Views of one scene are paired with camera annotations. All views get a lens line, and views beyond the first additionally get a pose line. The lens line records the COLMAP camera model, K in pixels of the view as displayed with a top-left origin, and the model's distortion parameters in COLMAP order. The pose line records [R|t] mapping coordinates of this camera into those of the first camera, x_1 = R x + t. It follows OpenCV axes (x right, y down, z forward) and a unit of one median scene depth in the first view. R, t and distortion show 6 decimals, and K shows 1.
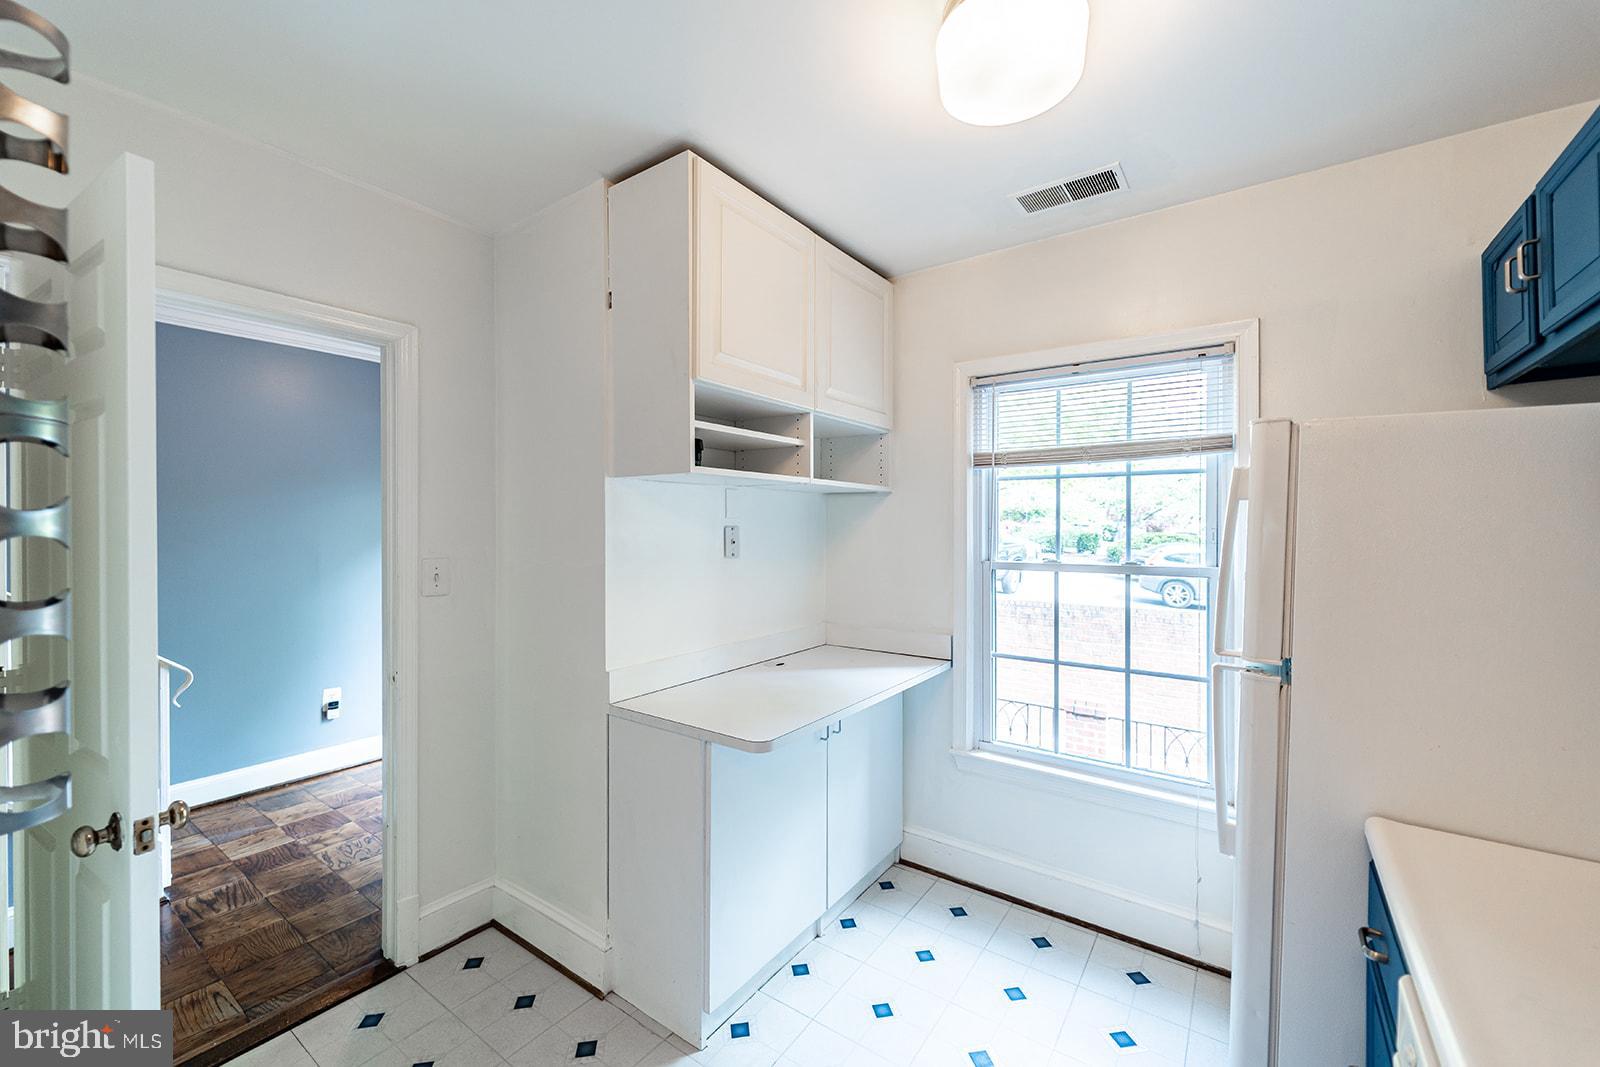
lens RADIAL K [[641.2, 0, 778.2], [0, 641.2, 528.3], [0, 0, 1]] dist [-0.000955, -0.000041]
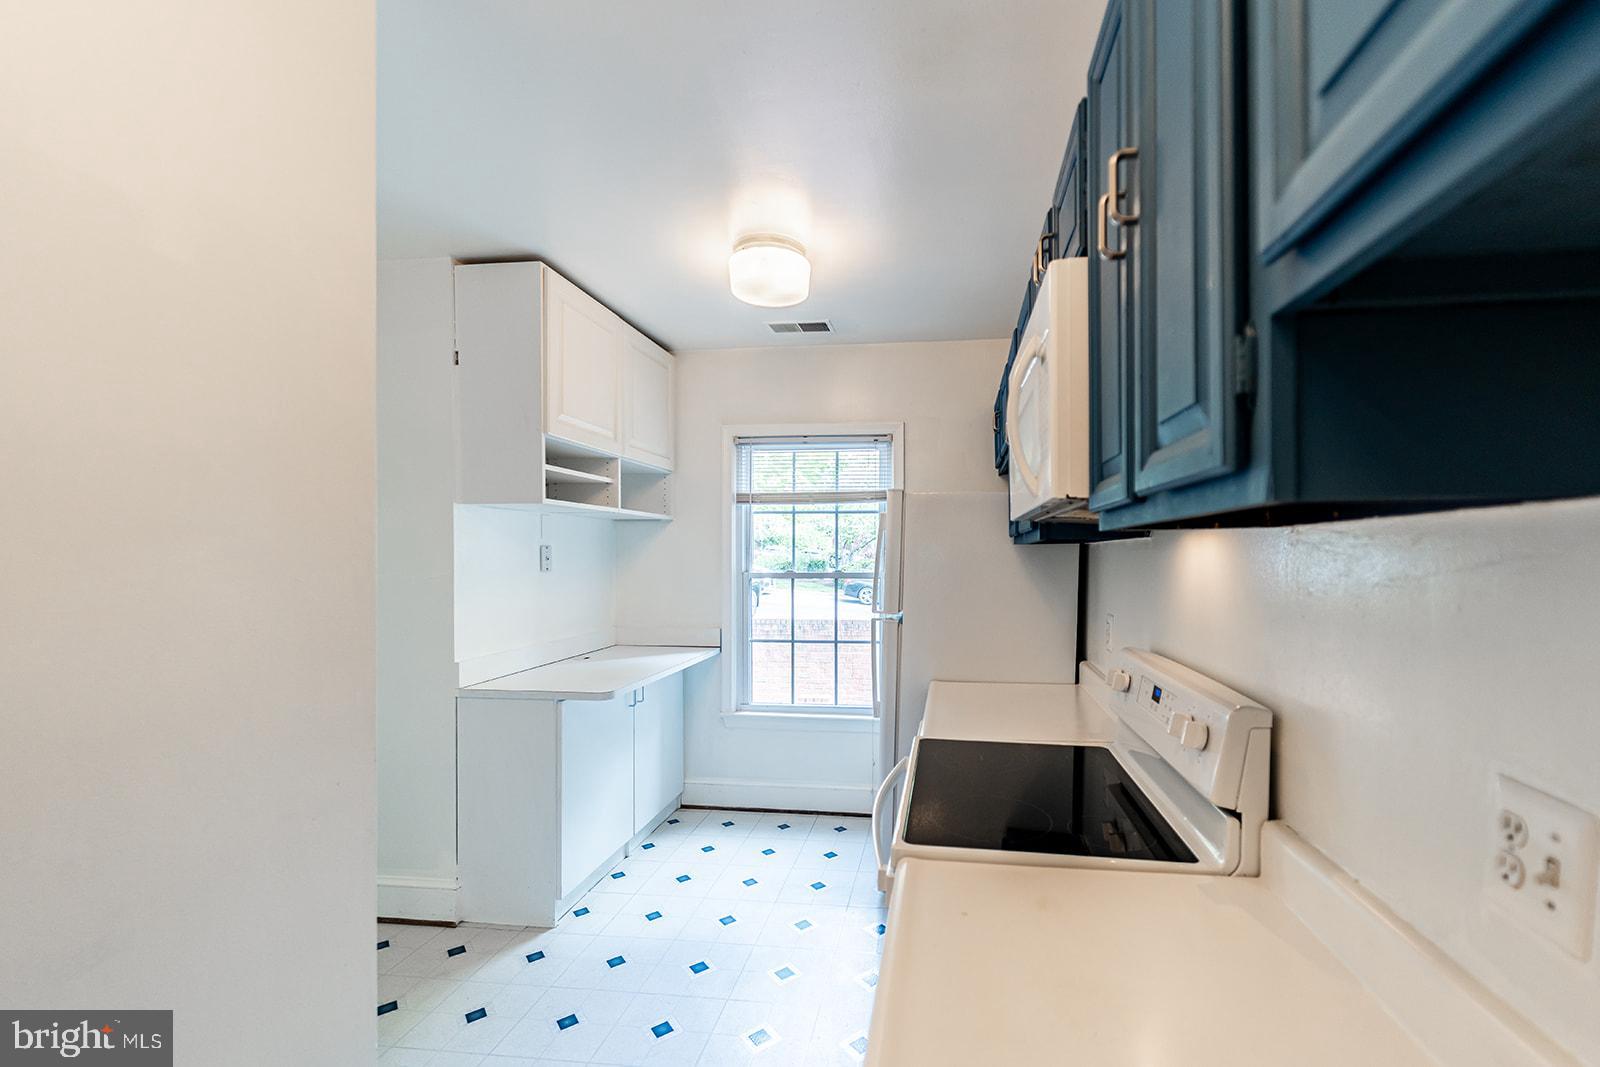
lens RADIAL K [[645.7, 0, 795.7], [0, 645.7, 511.0], [0, 0, 1]] dist [0.001663, -0.000031]
pose [[0.913684, 0.028123, 0.405451, -0.154318], [-0.000632, 0.997700, -0.067779, 0.015306], [-0.406425, 0.061672, 0.911600, -0.339686]]
